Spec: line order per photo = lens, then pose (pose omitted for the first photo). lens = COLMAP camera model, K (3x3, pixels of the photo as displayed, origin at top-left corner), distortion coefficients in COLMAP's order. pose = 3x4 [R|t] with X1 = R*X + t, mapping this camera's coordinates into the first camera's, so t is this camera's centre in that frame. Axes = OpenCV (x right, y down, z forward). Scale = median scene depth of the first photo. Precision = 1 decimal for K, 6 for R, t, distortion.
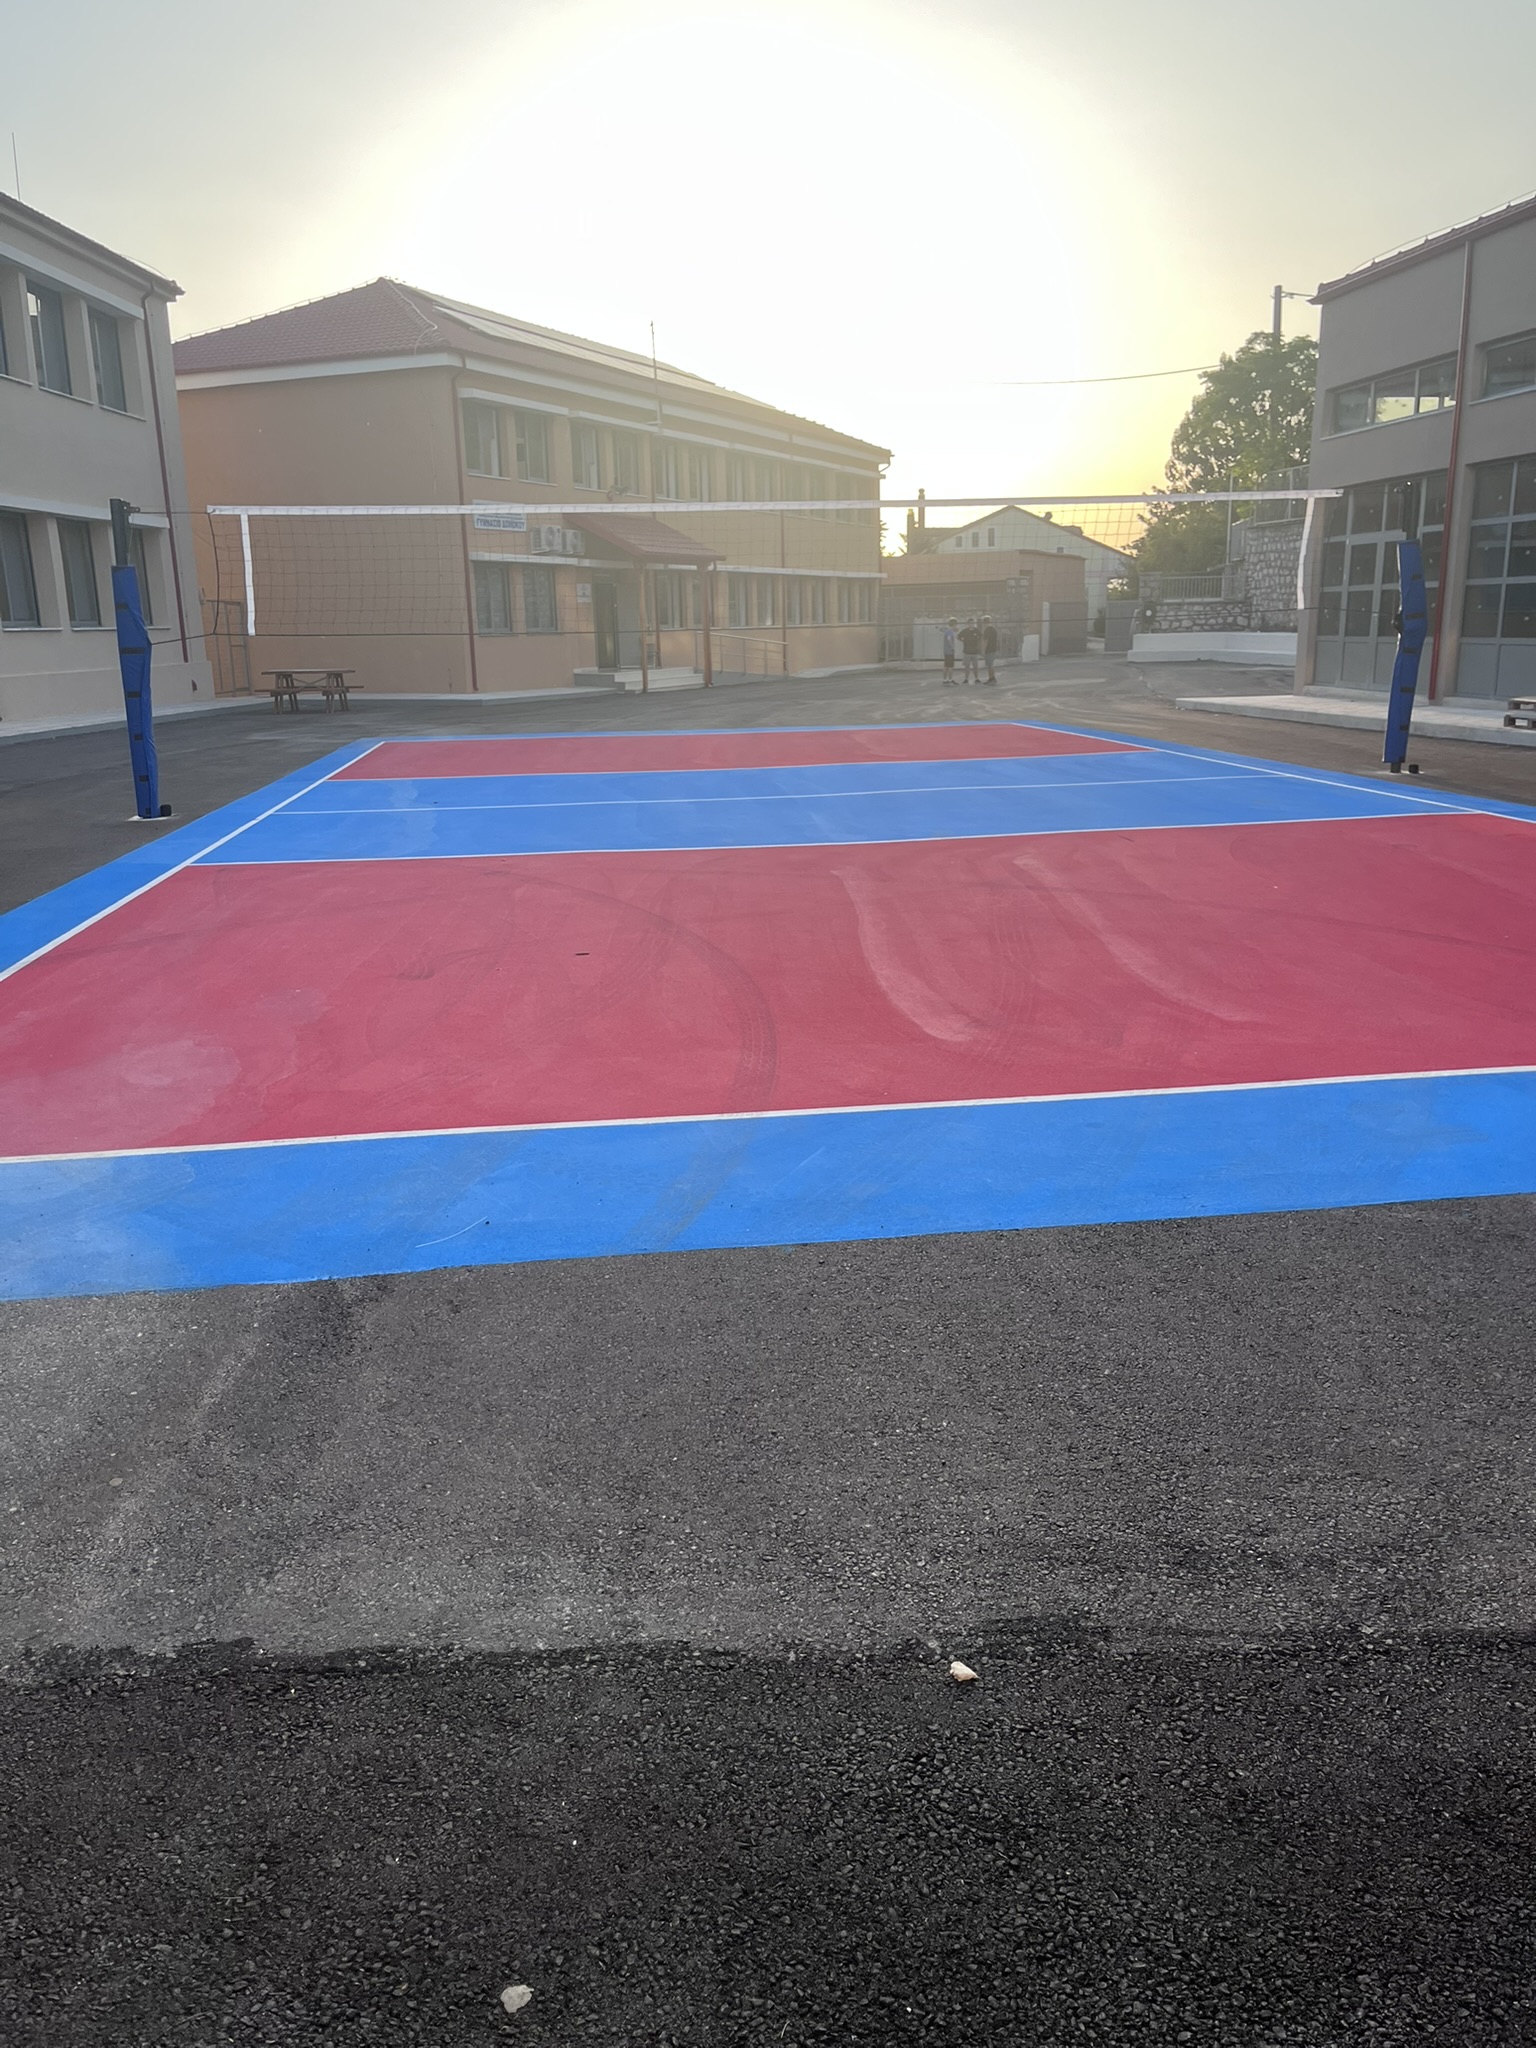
lens RADIAL K [[1559.8, 0, 769.0], [0, 1559.8, 1024.8], [0, 0, 1]] dist [0.005982, 0.000912]
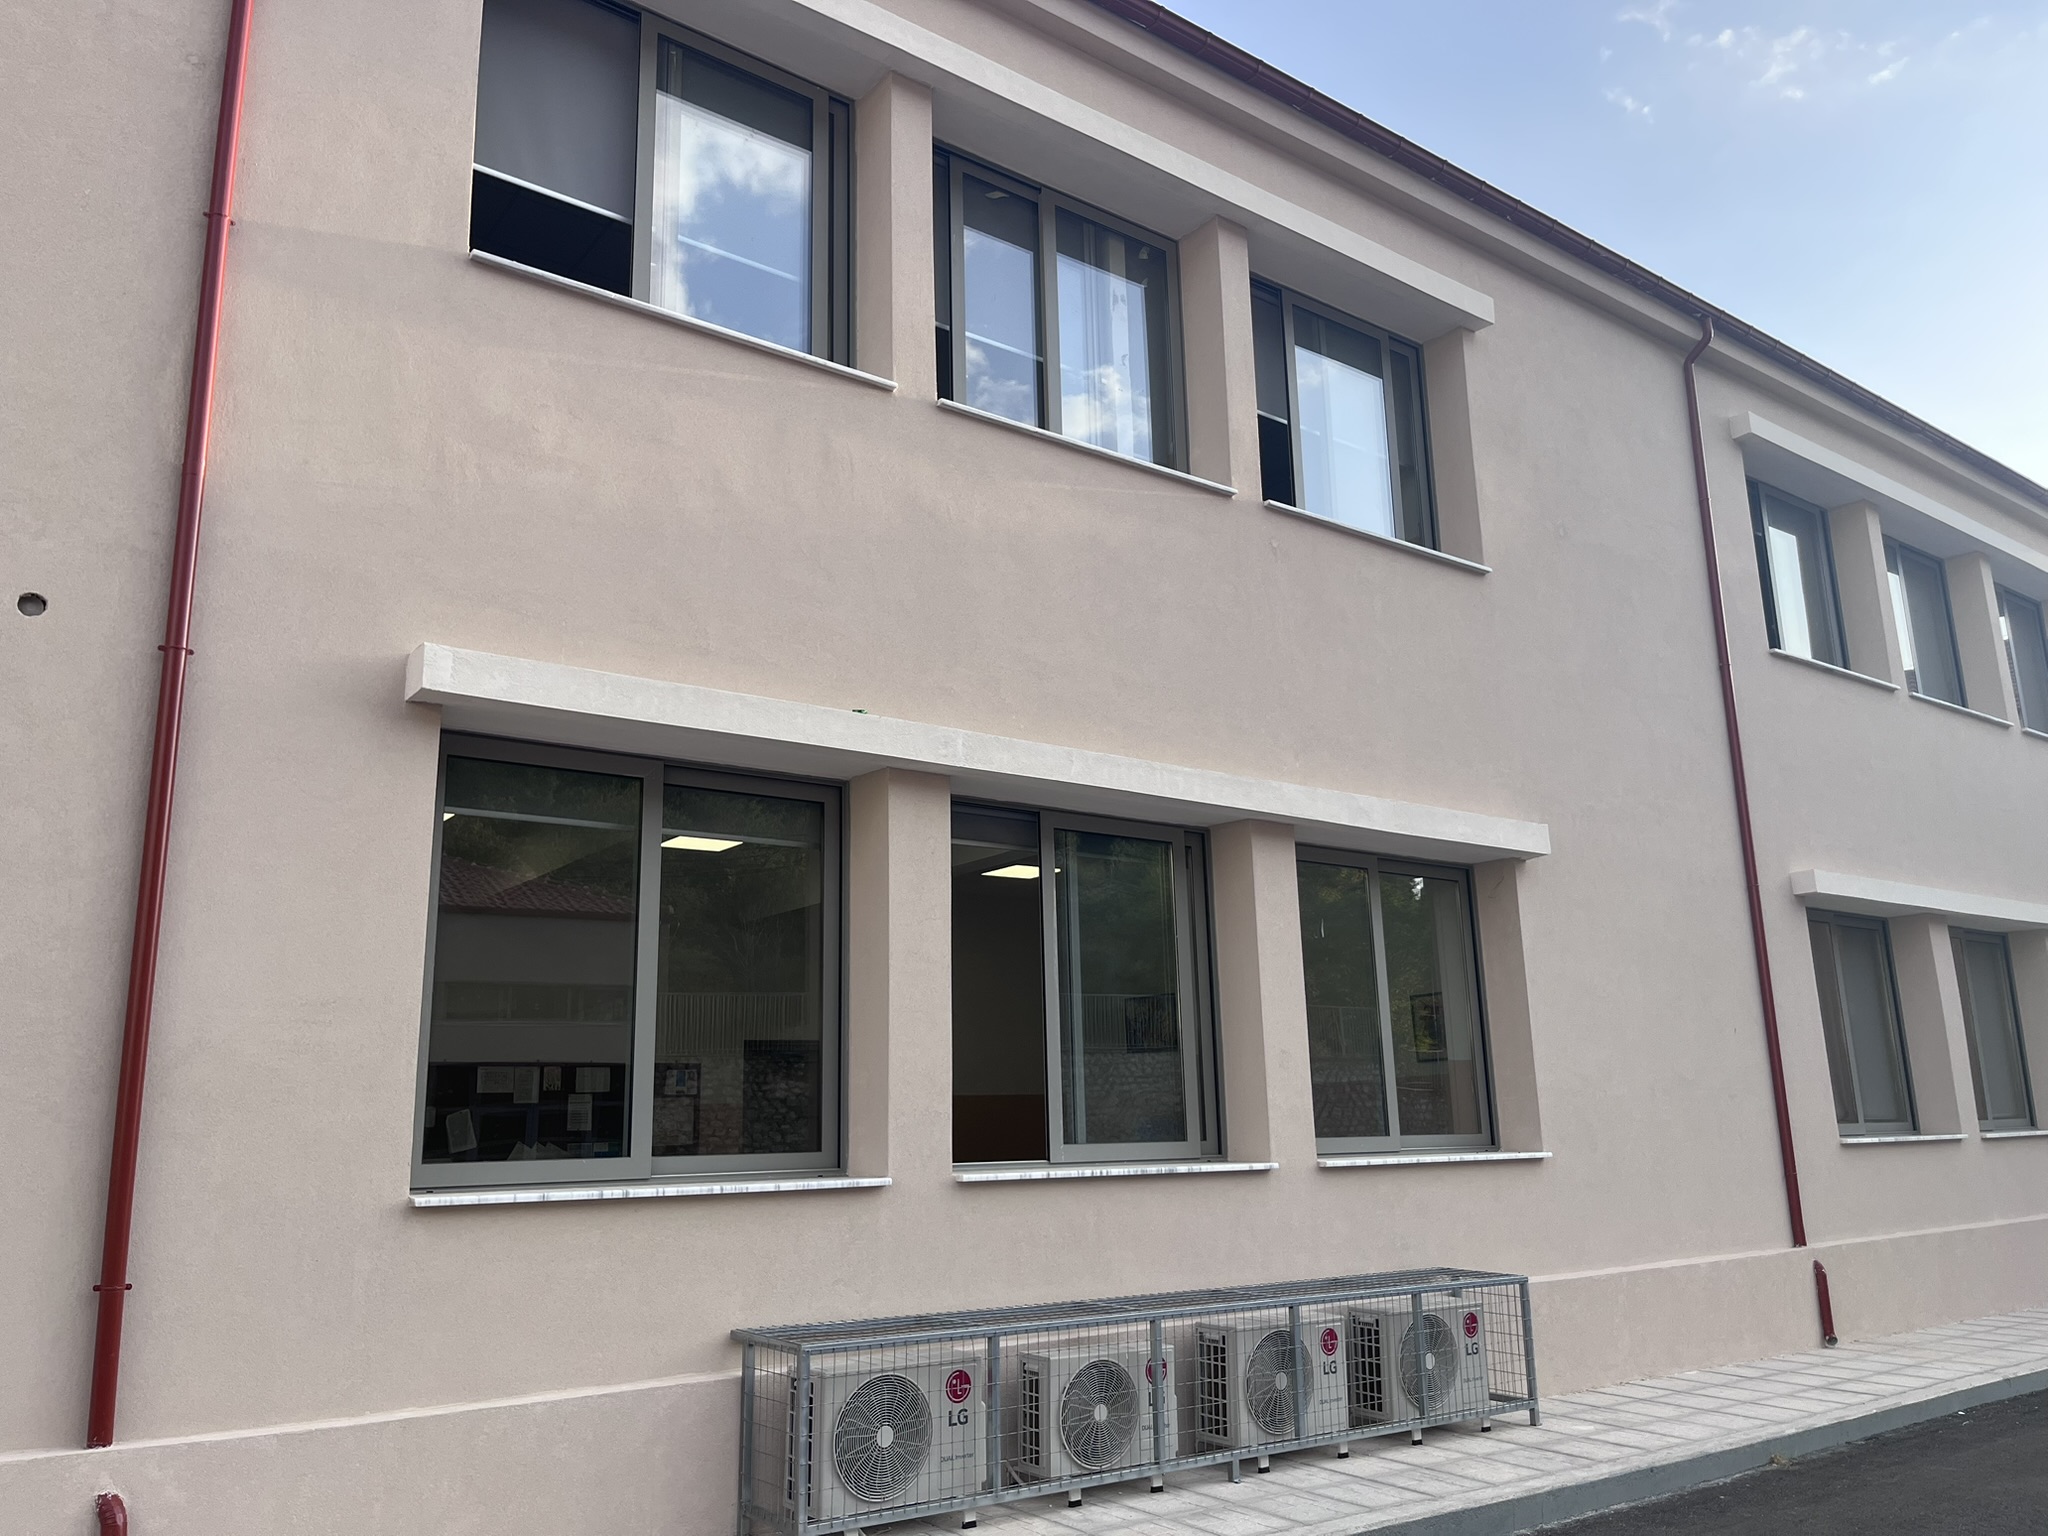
lens RADIAL K [[1559.8, 0, 1023.8], [0, 1559.8, 765.3], [0, 0, 1]] dist [0.005982, 0.000912]
pose [[0.463019, -0.196499, -0.864292, -0.135811], [-0.208499, 0.923607, -0.321682, -0.141176], [0.861476, 0.329149, 0.386678, 0.513318]]
